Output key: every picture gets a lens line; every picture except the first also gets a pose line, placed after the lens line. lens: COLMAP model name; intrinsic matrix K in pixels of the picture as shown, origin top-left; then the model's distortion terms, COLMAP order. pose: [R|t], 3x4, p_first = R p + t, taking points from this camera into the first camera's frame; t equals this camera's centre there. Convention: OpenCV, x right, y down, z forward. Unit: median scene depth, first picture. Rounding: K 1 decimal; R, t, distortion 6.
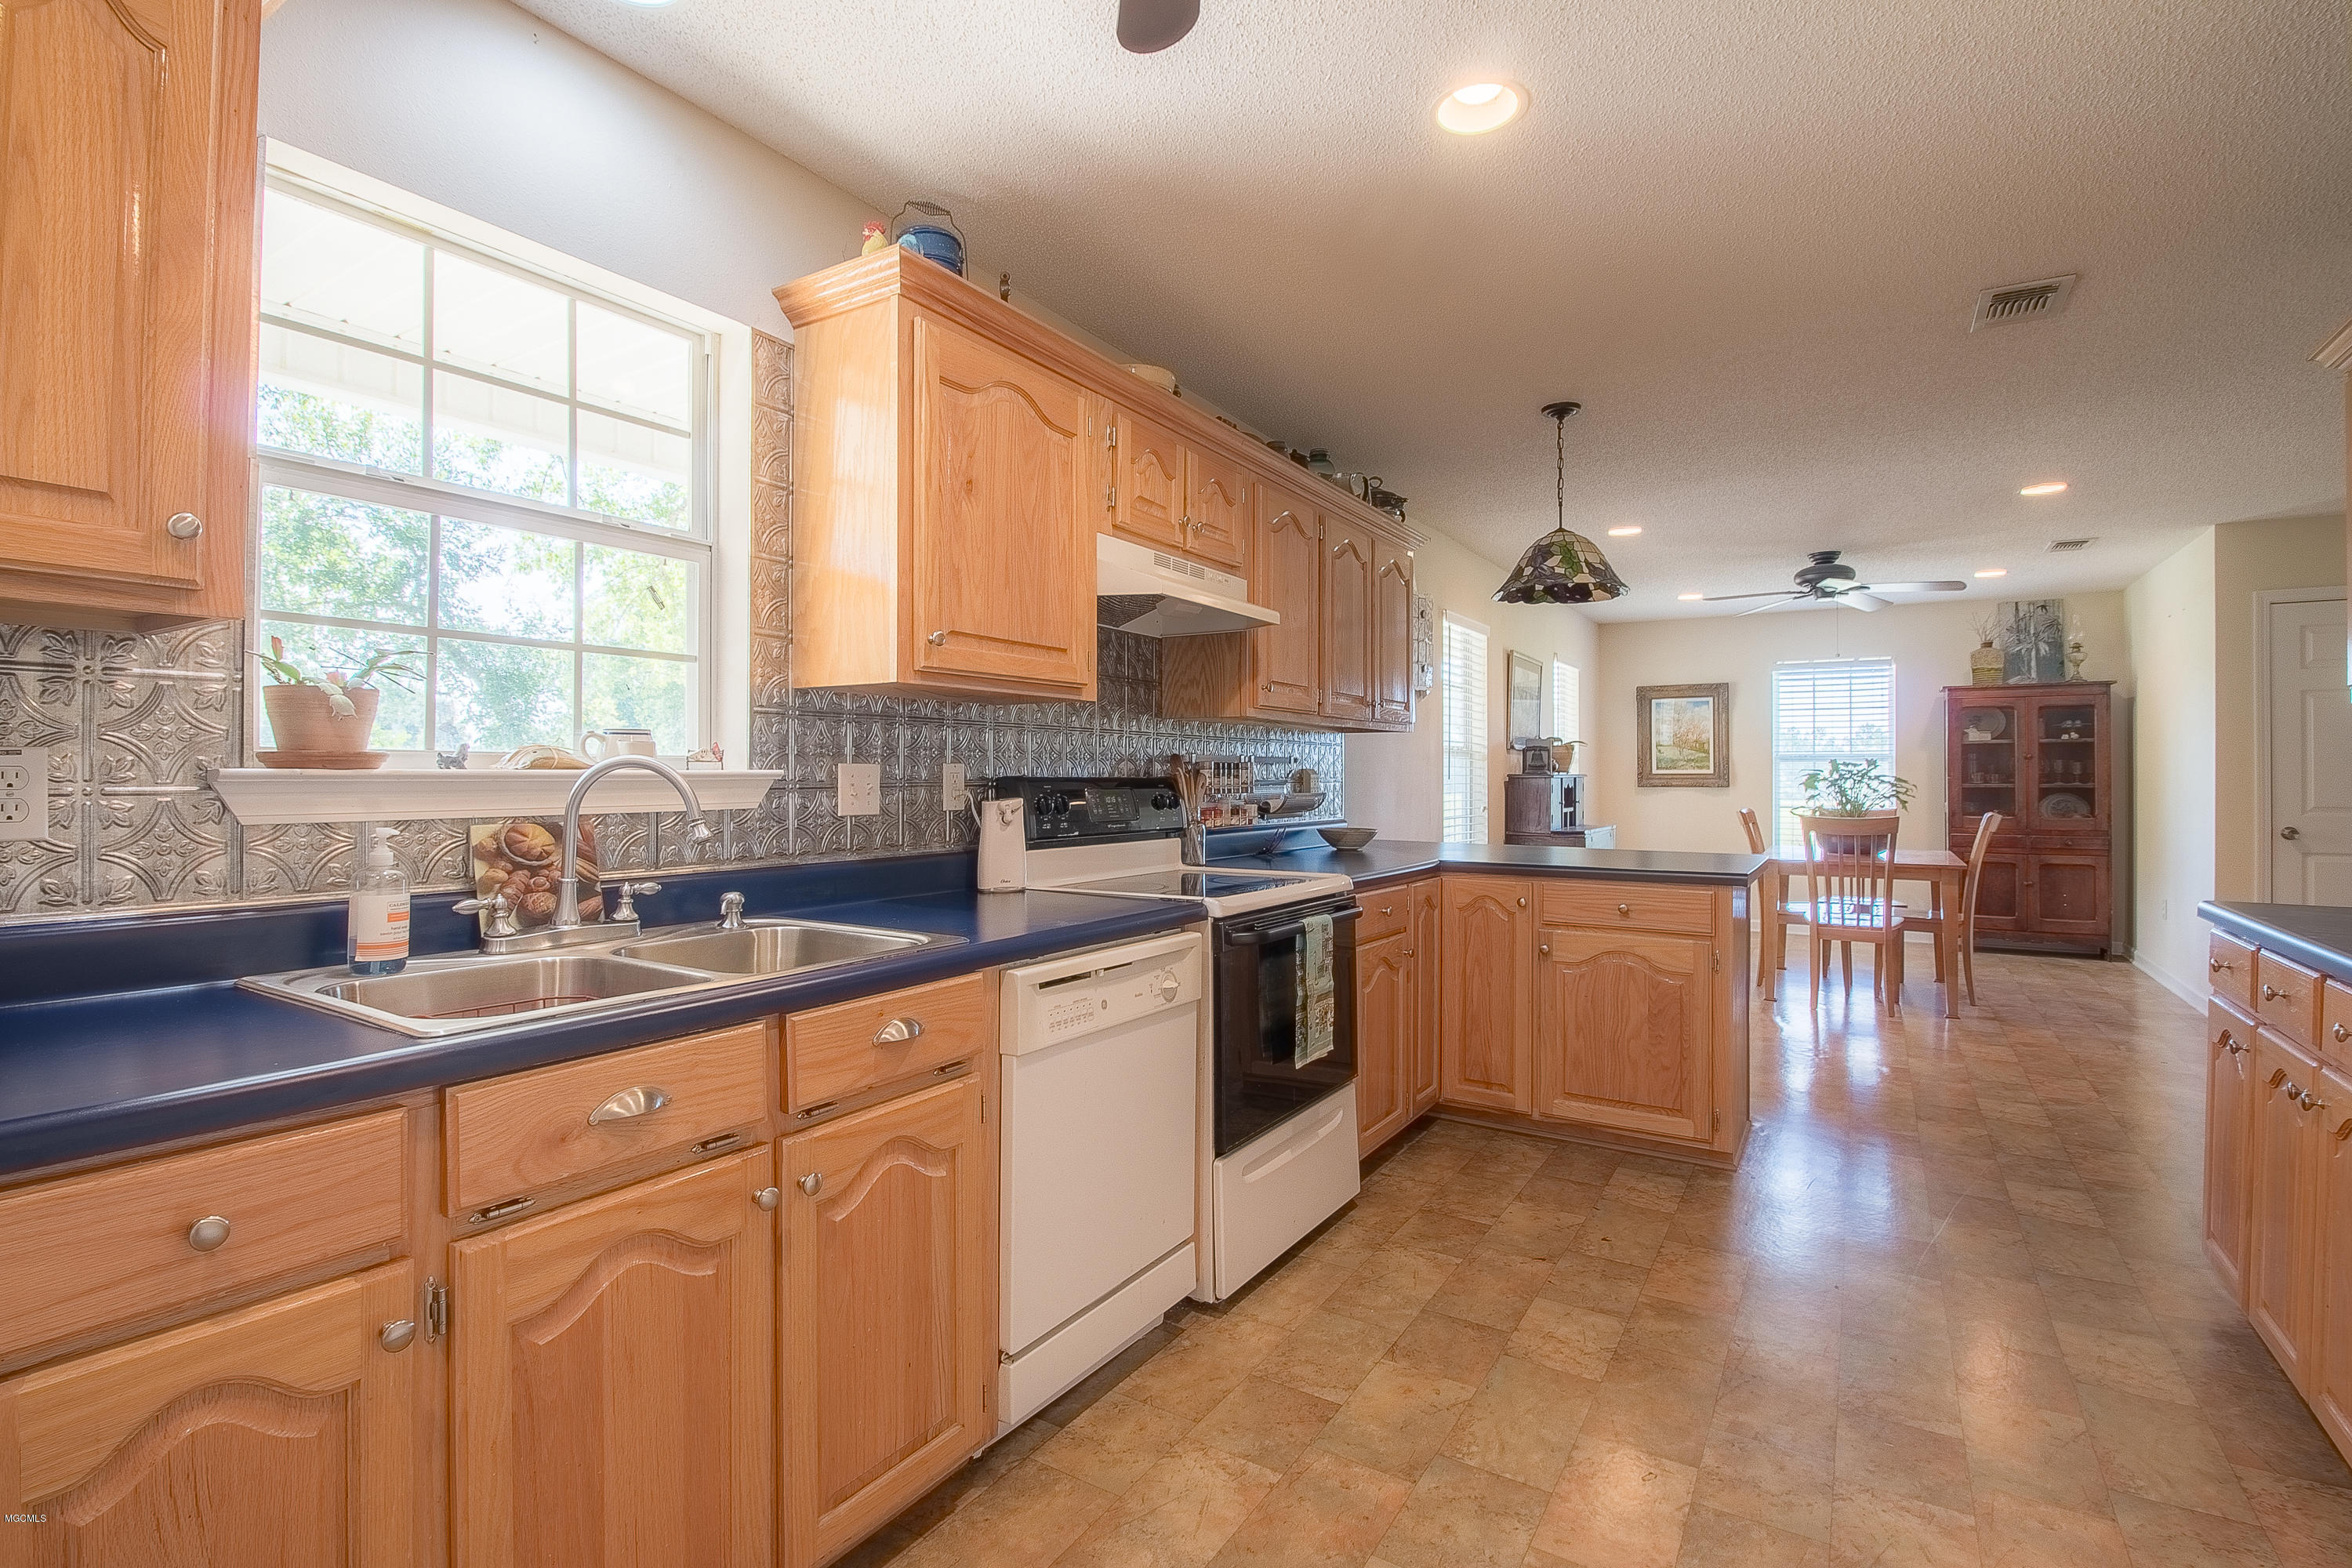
lens RADIAL K [[1089.3, 0, 1175.4], [0, 1089.3, 777.7], [0, 0, 1]] dist [-0.004481, -0.009060]
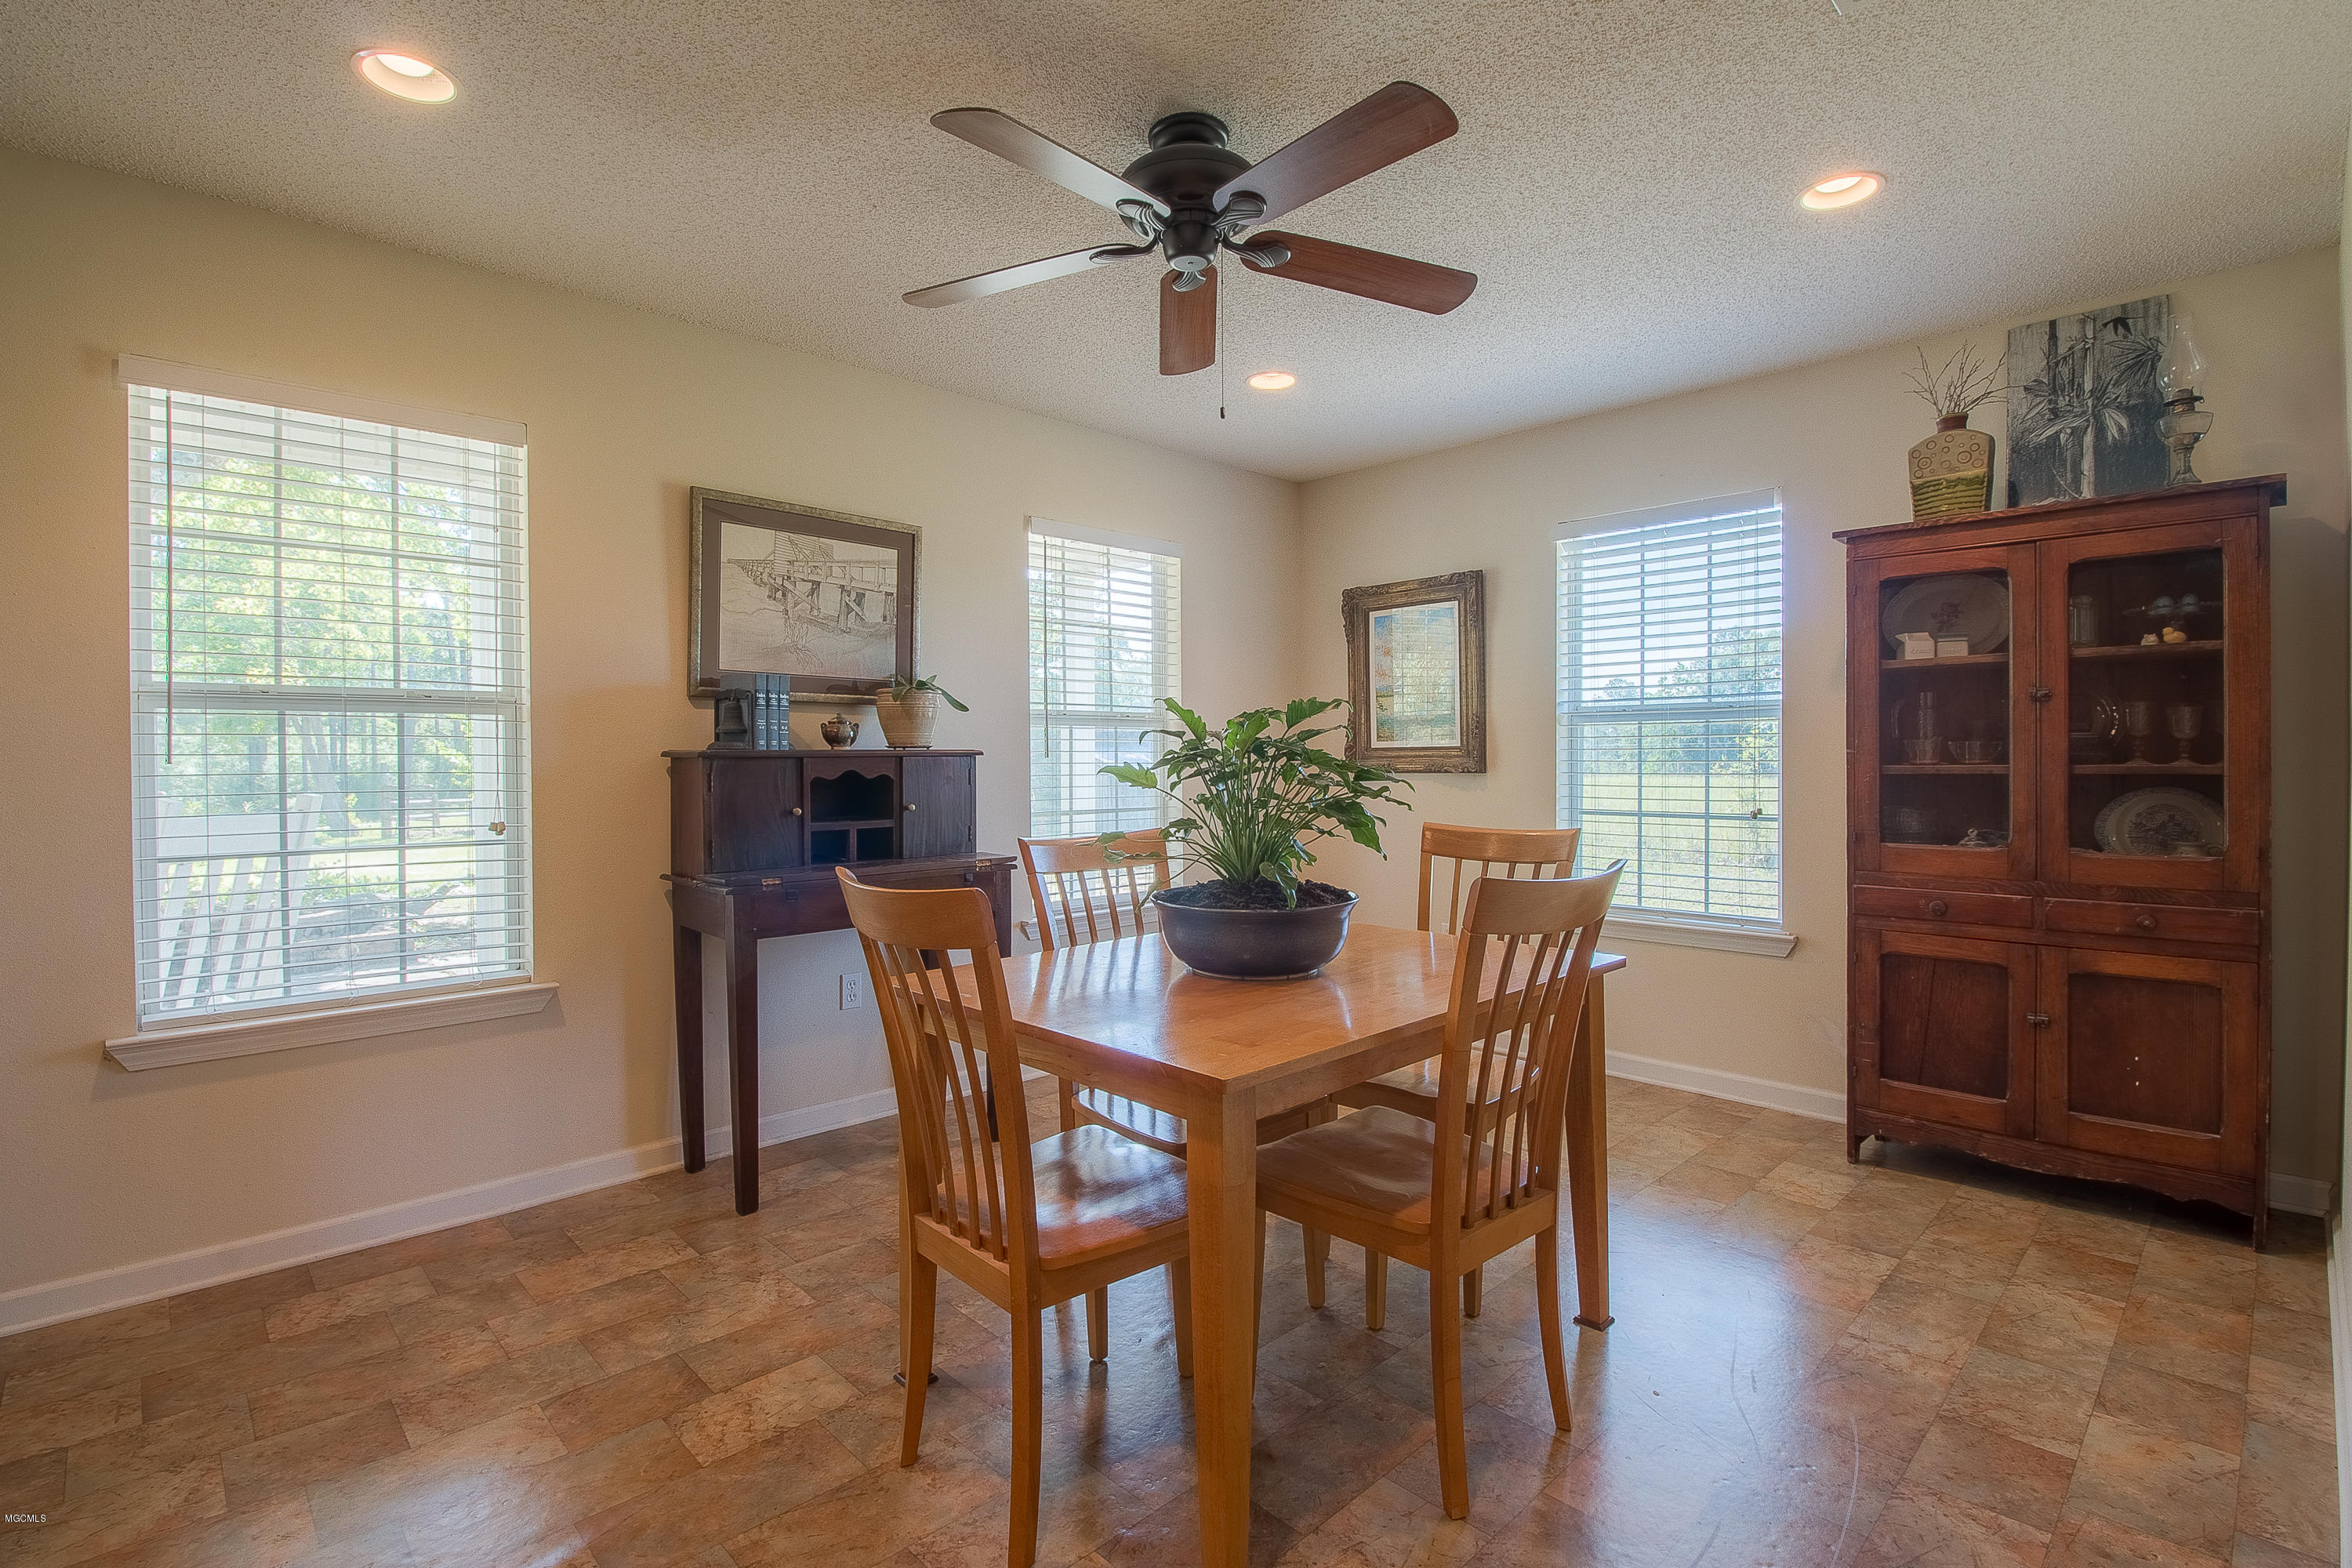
lens RADIAL K [[1089.3, 0, 1177.5], [0, 1089.3, 788.9], [0, 0, 1]] dist [-0.004481, -0.009060]
pose [[0.981338, -0.010001, -0.192031, 0.549665], [0.016342, 0.999371, 0.031463, -0.003119], [0.191596, -0.034014, 0.980884, 0.551029]]
